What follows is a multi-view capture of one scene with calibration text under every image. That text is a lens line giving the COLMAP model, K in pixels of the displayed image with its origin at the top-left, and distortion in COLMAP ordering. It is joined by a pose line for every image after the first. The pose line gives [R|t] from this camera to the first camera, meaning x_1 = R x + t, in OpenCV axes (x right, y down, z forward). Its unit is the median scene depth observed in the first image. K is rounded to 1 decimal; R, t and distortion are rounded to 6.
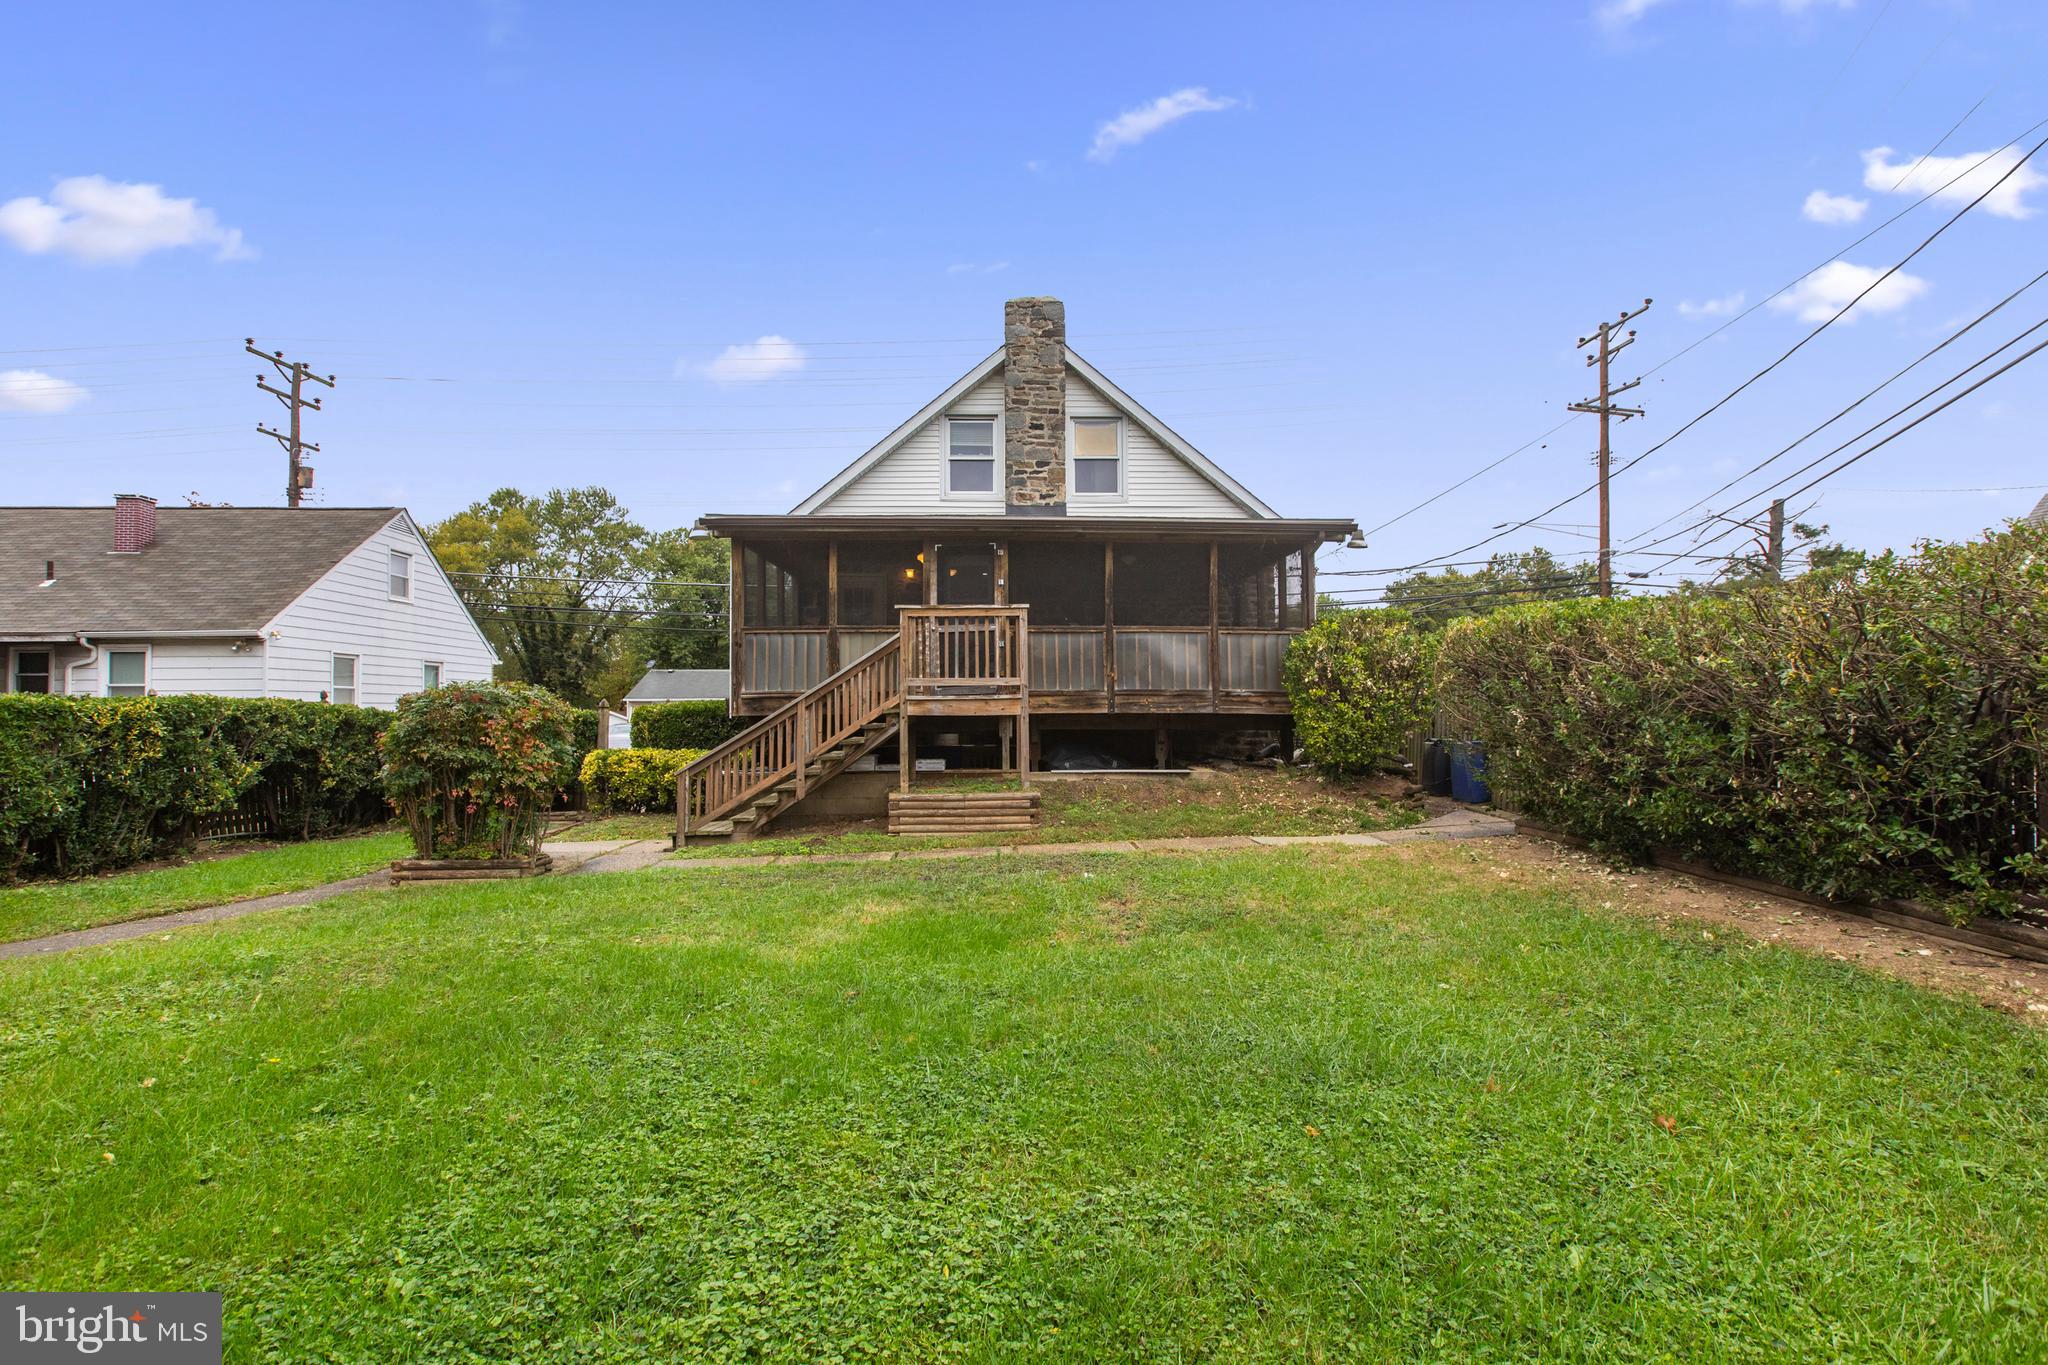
lens RADIAL K [[925.9, 0, 1035.4], [0, 925.9, 677.0], [0, 0, 1]] dist [0.002503, 0.000391]
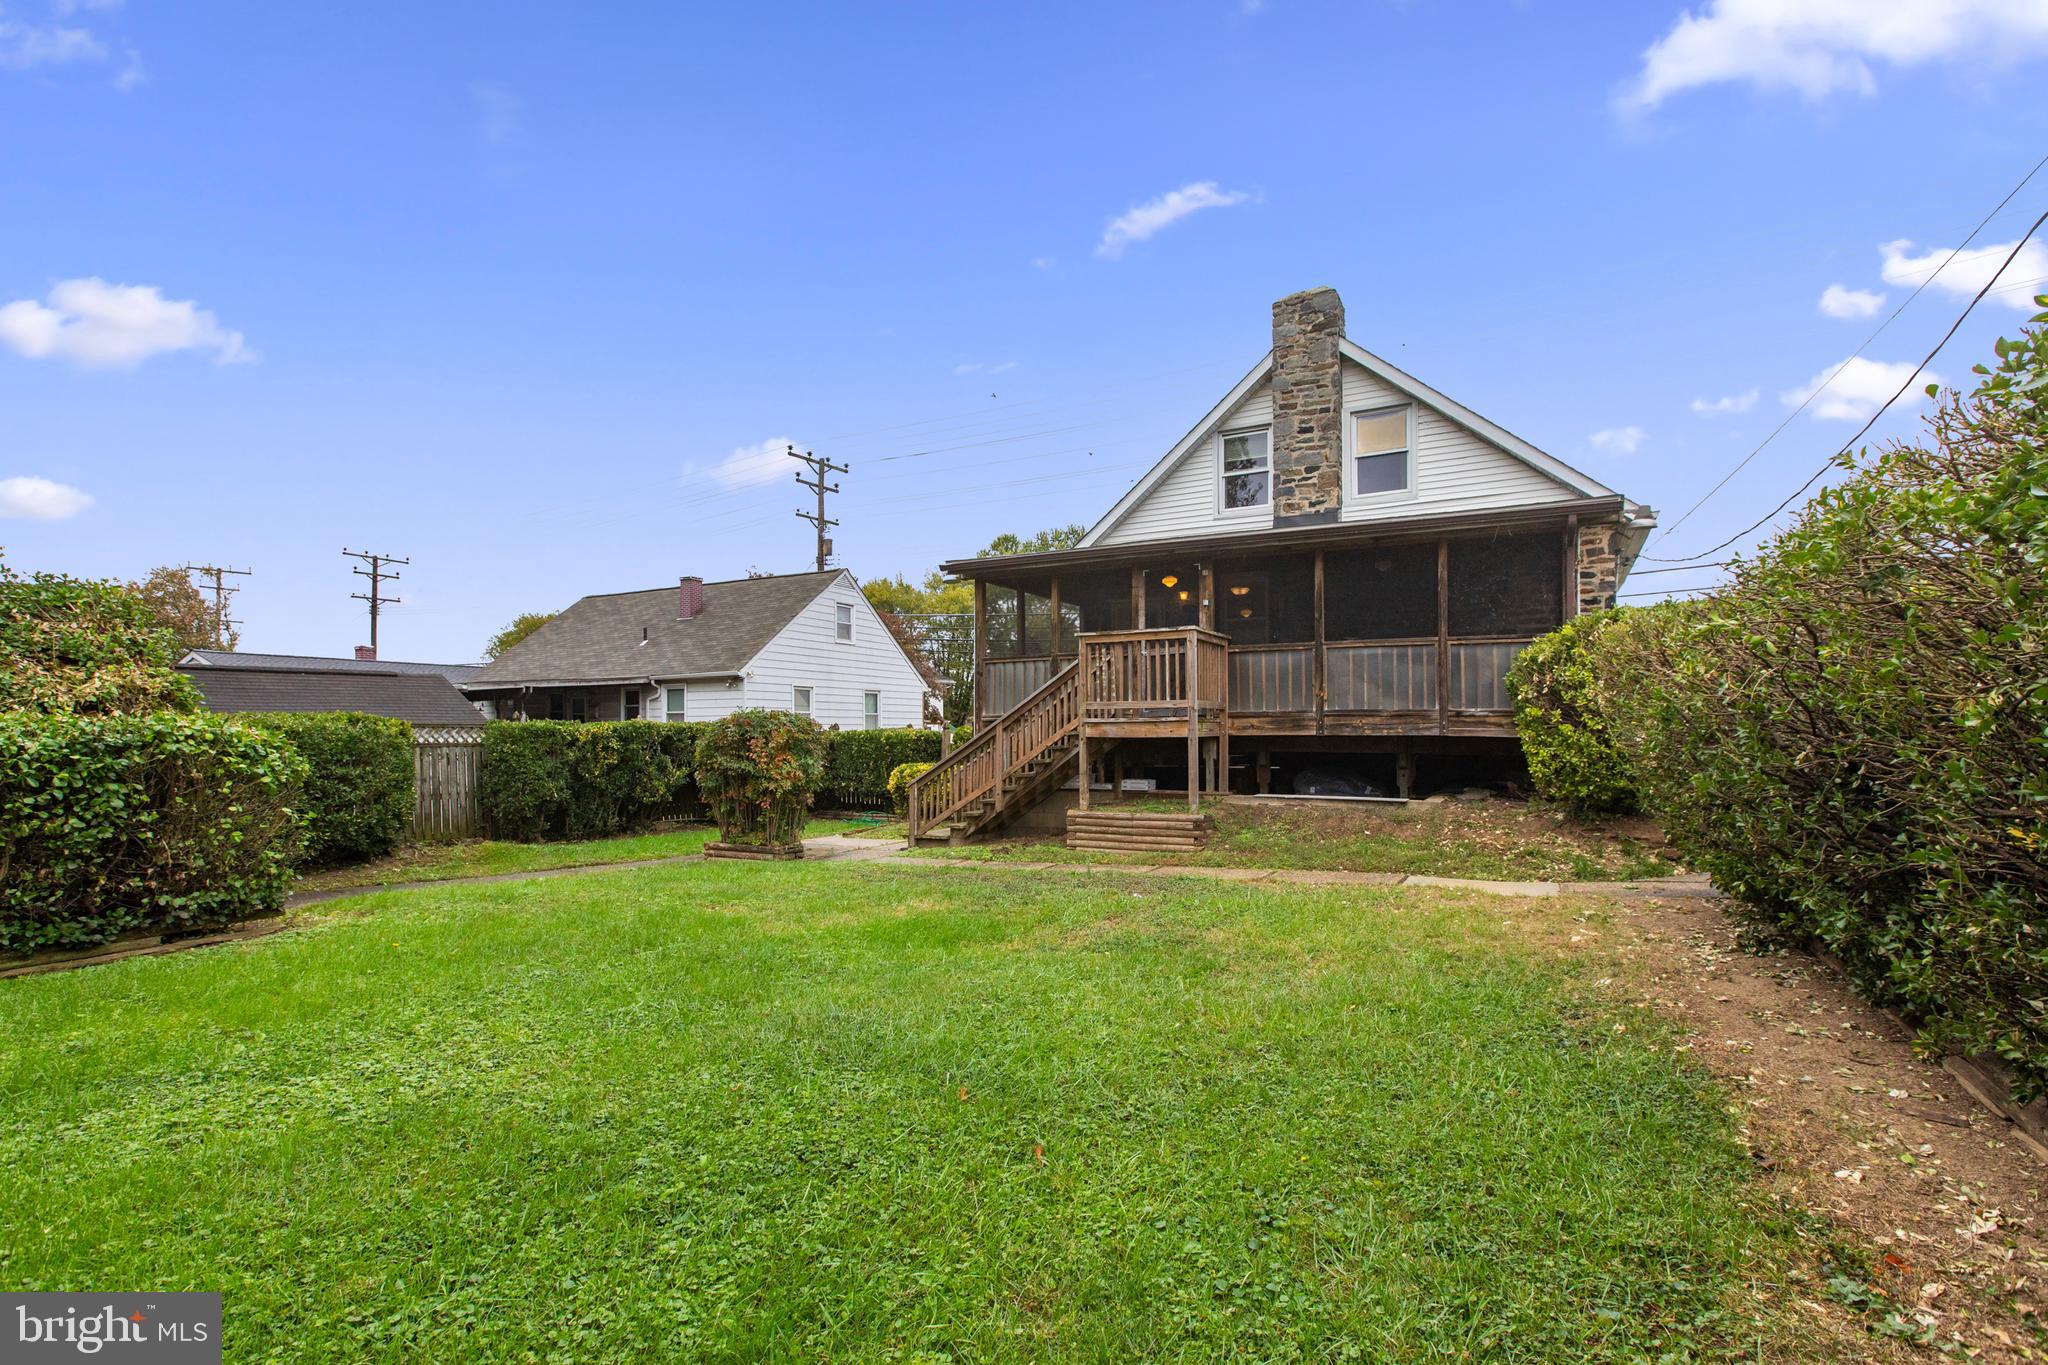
lens RADIAL K [[939.7, 0, 1031.1], [0, 939.7, 718.8], [0, 0, 1]] dist [0.001881, -0.000166]
pose [[0.866214, -0.004946, -0.499649, 0.235666], [0.017726, 0.999626, 0.020836, -0.001941], [0.499359, -0.026905, 0.865978, 0.026153]]
